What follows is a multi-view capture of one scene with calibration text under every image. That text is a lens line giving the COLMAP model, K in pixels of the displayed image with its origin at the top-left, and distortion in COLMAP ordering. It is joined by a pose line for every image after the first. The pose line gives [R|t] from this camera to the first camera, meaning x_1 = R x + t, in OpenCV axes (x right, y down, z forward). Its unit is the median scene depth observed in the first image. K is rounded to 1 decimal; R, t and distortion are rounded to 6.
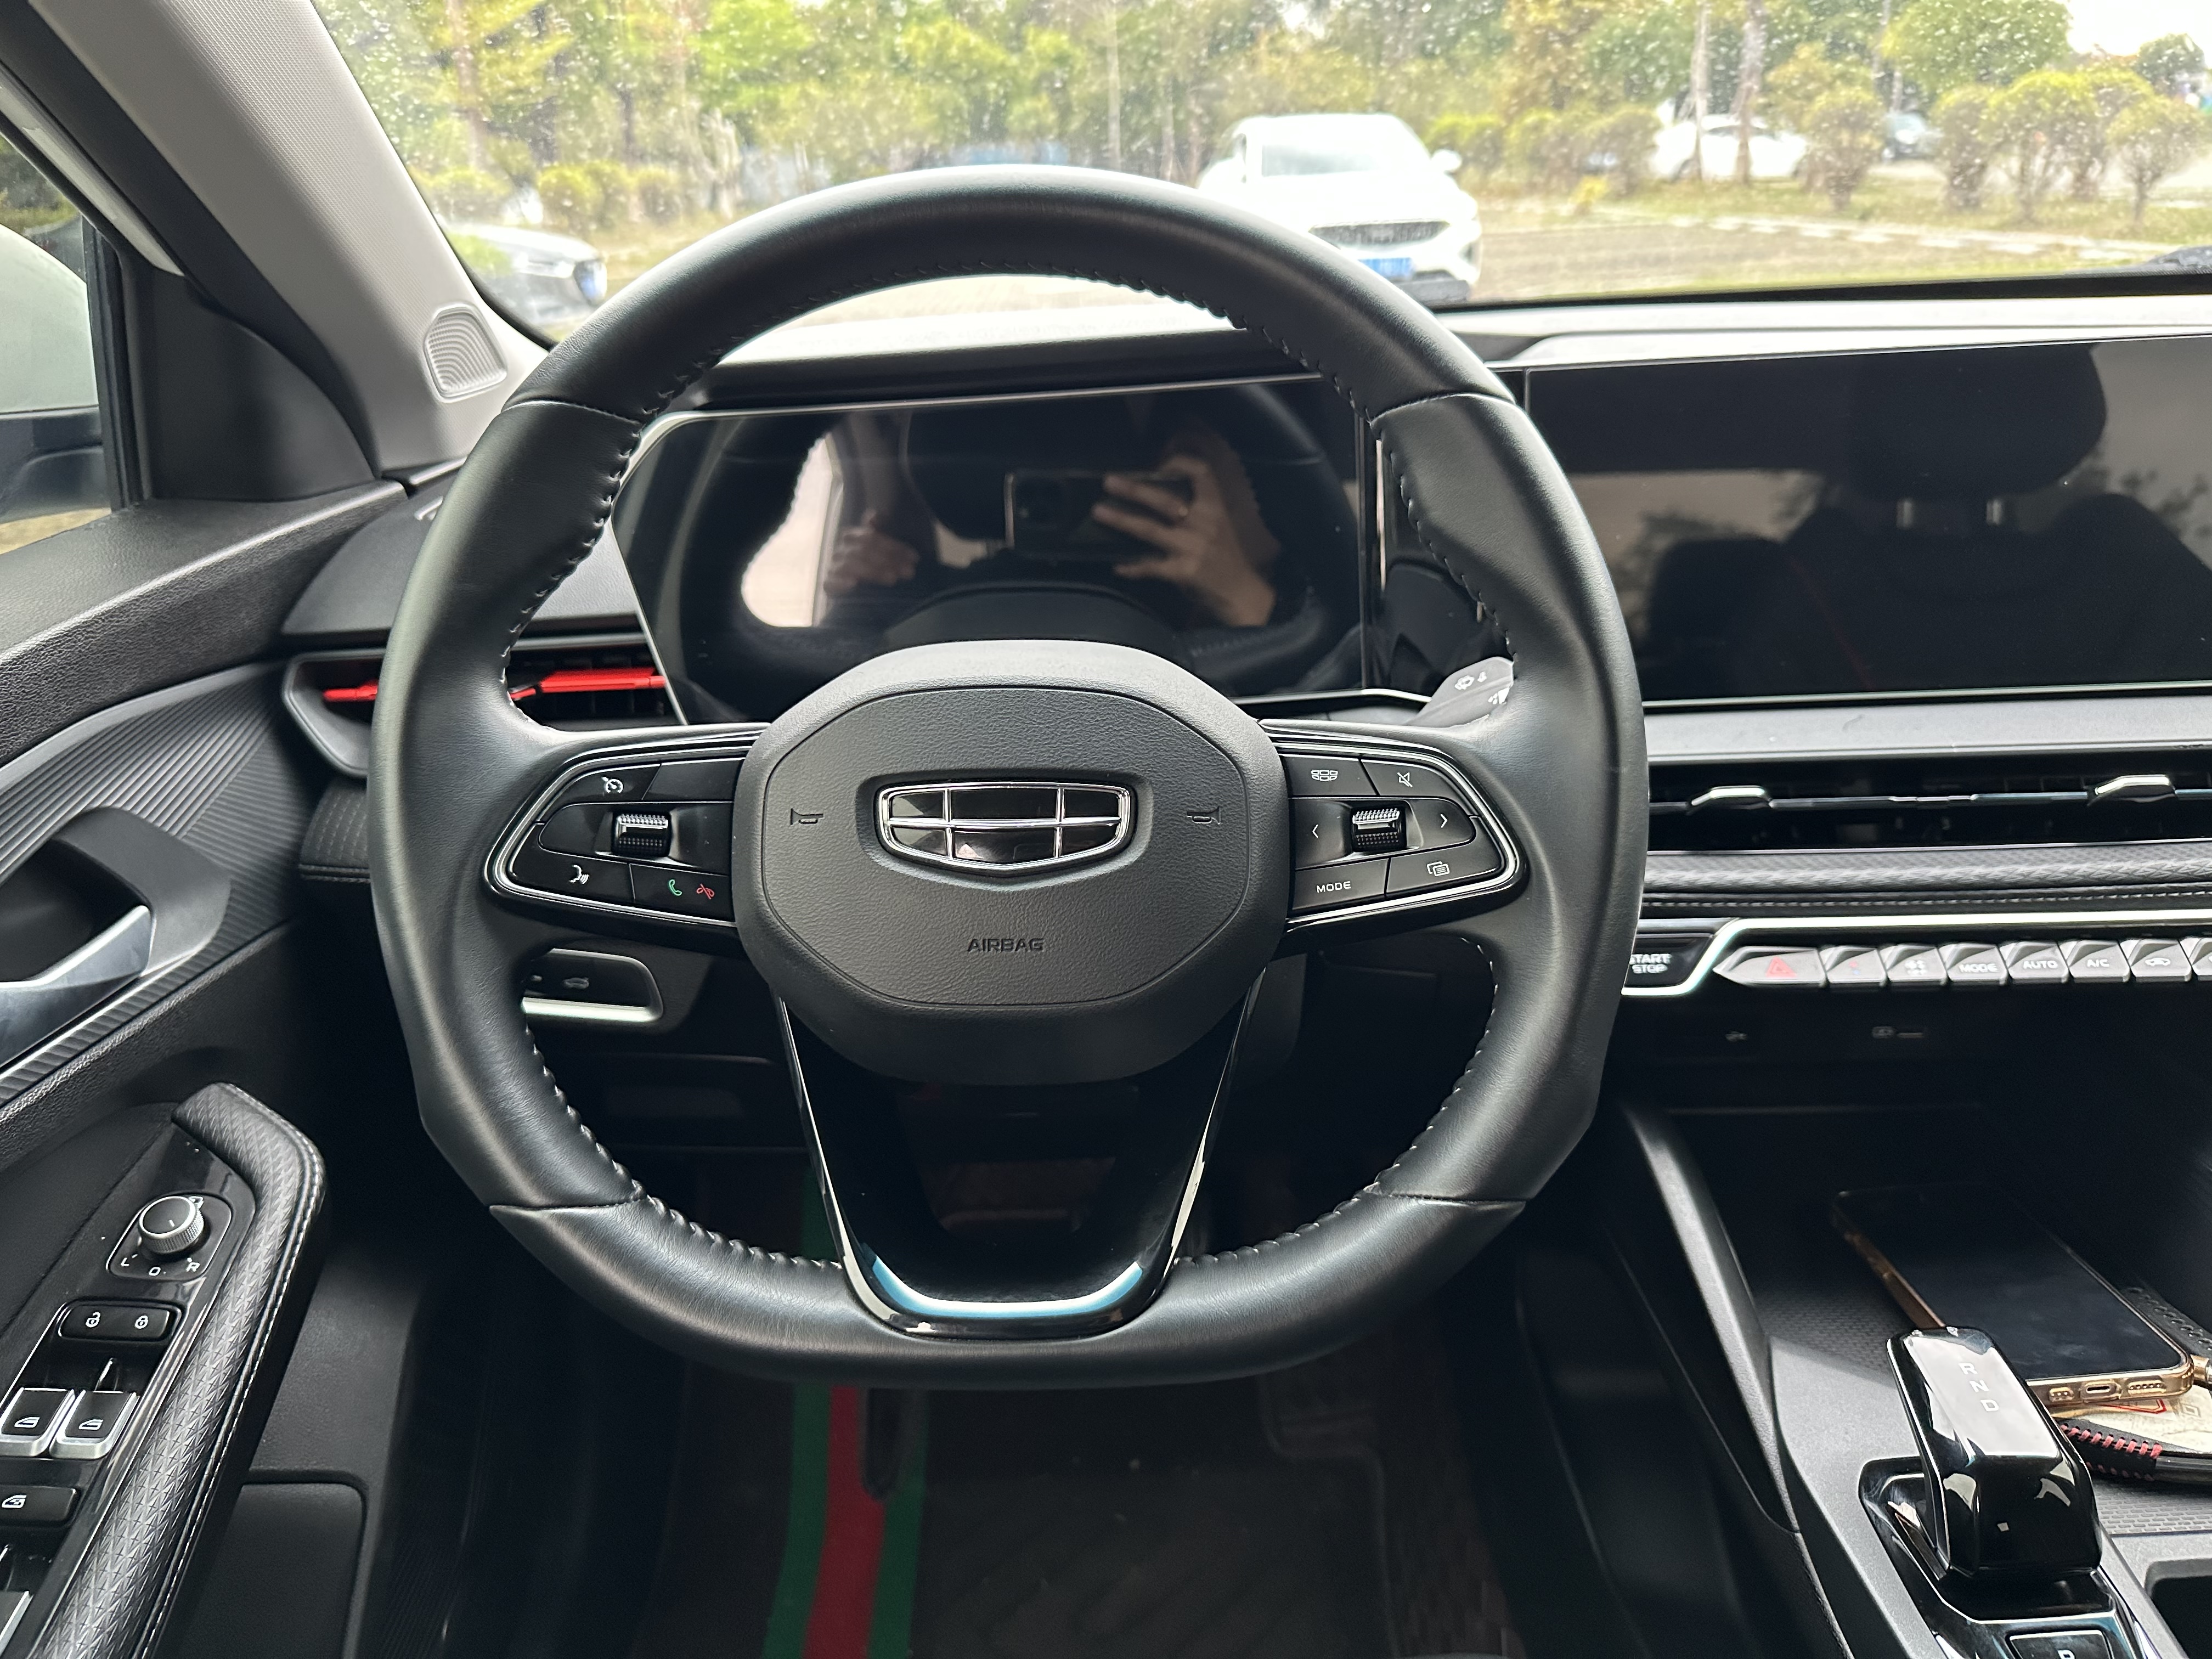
lens RADIAL K [[1542.1, 0, 1086.6], [0, 1542.1, 829.3], [0, 0, 1]] dist [-0.002988, -0.012734]
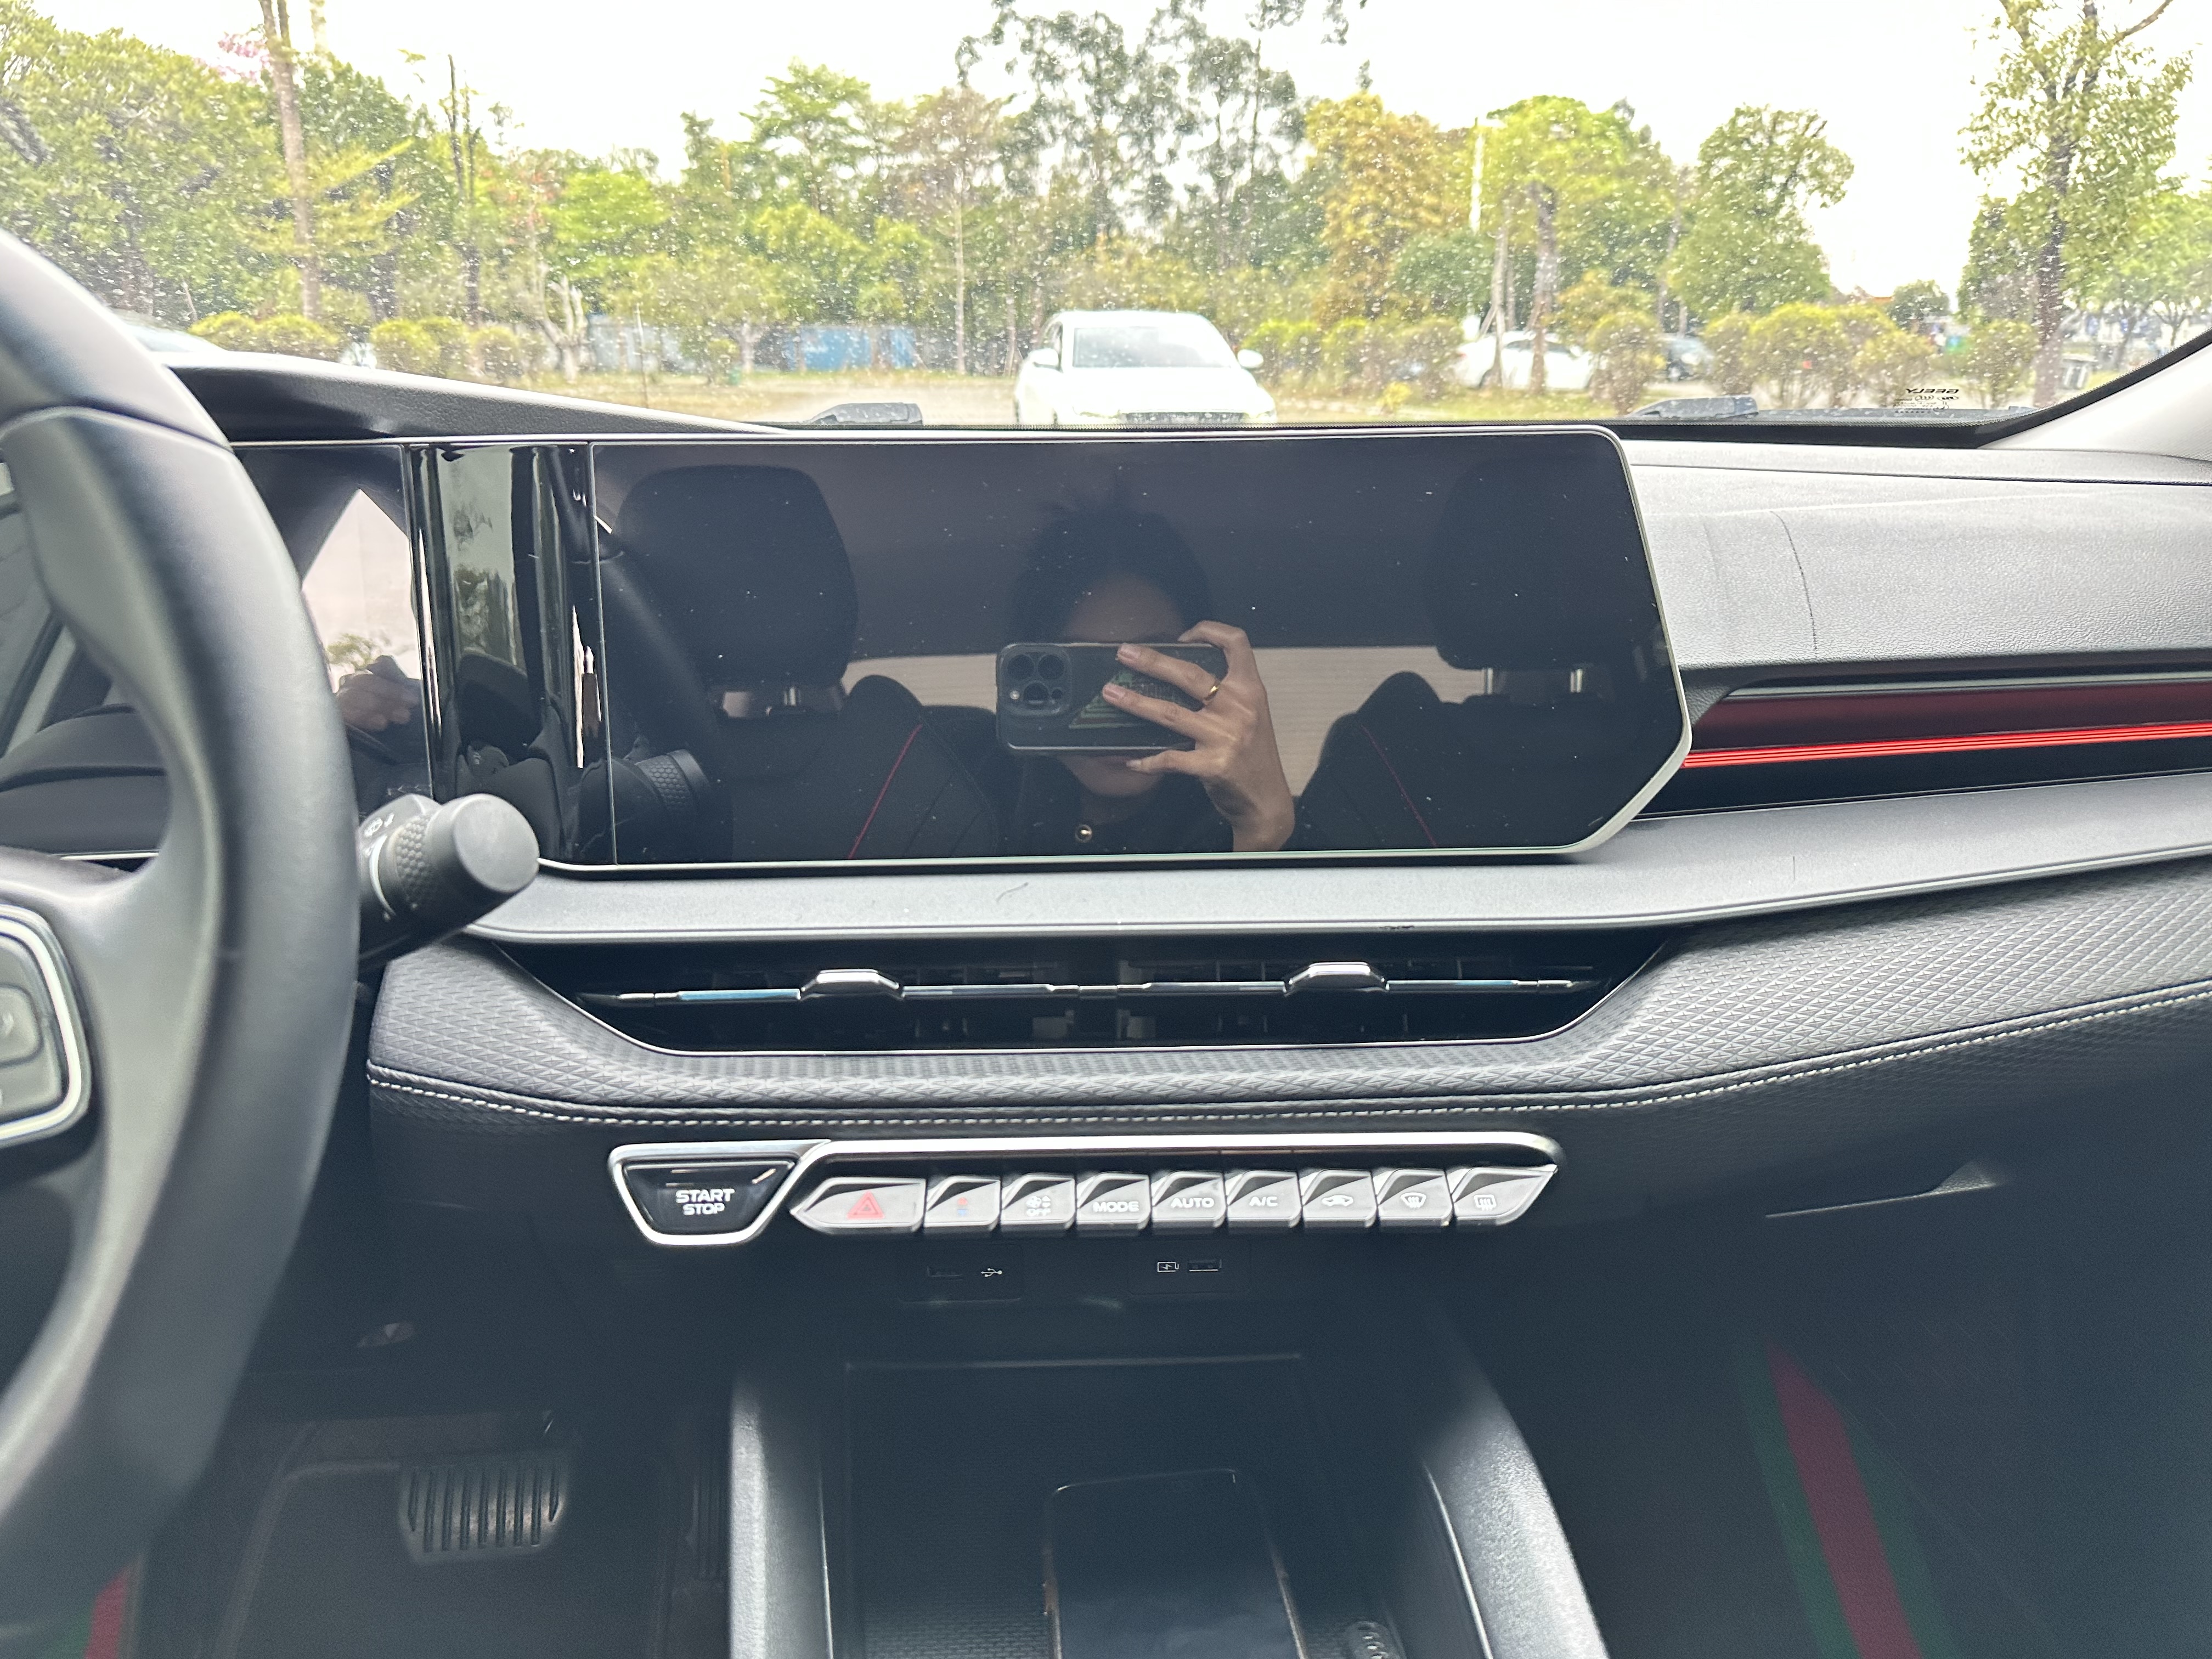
lens RADIAL K [[1542.1, 0, 1104.1], [0, 1542.1, 822.5], [0, 0, 1]] dist [-0.002988, -0.012734]
pose [[0.994419, 0.020187, 0.103555, 0.466946], [-0.008408, 0.993565, -0.112950, -0.014638], [-0.105168, 0.111449, 0.988190, 0.197955]]
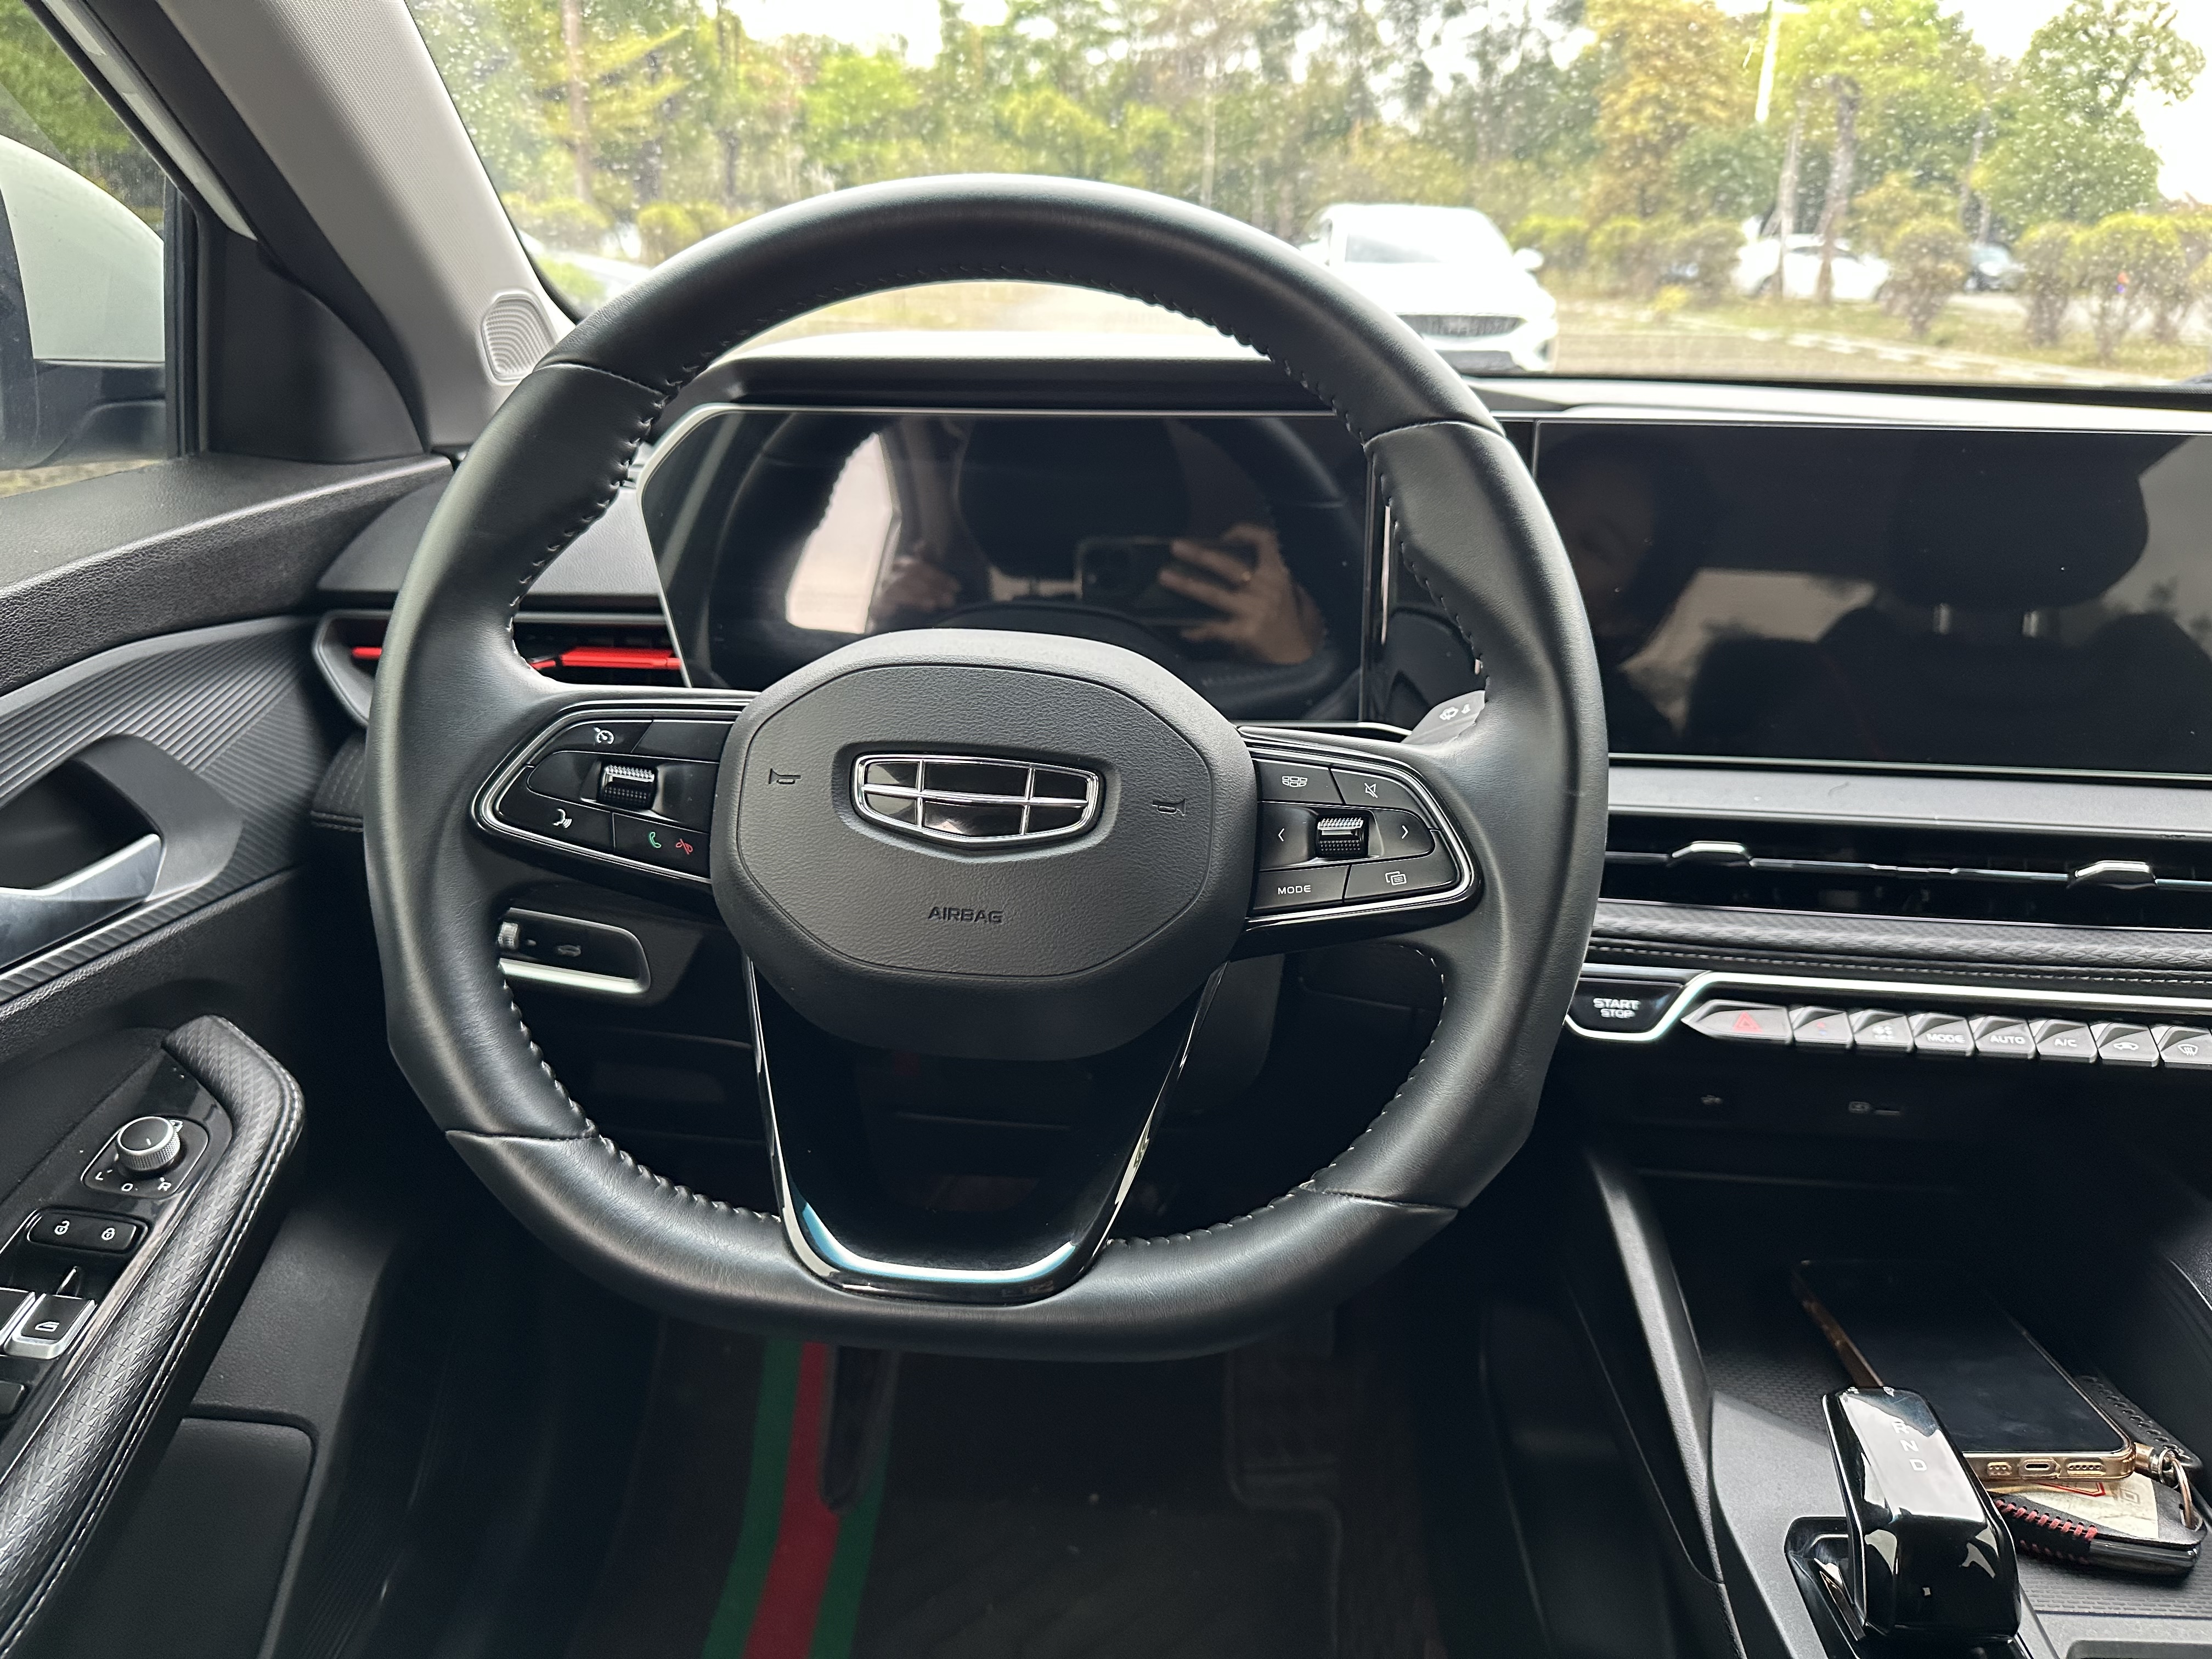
lens RADIAL K [[1542.1, 0, 1099.6], [0, 1542.1, 831.0], [0, 0, 1]] dist [-0.002988, -0.012734]
pose [[0.996751, 0.077912, -0.020428, 0.037193], [-0.078671, 0.996122, -0.039394, 0.036778], [0.017280, 0.040873, 0.999015, -0.018453]]
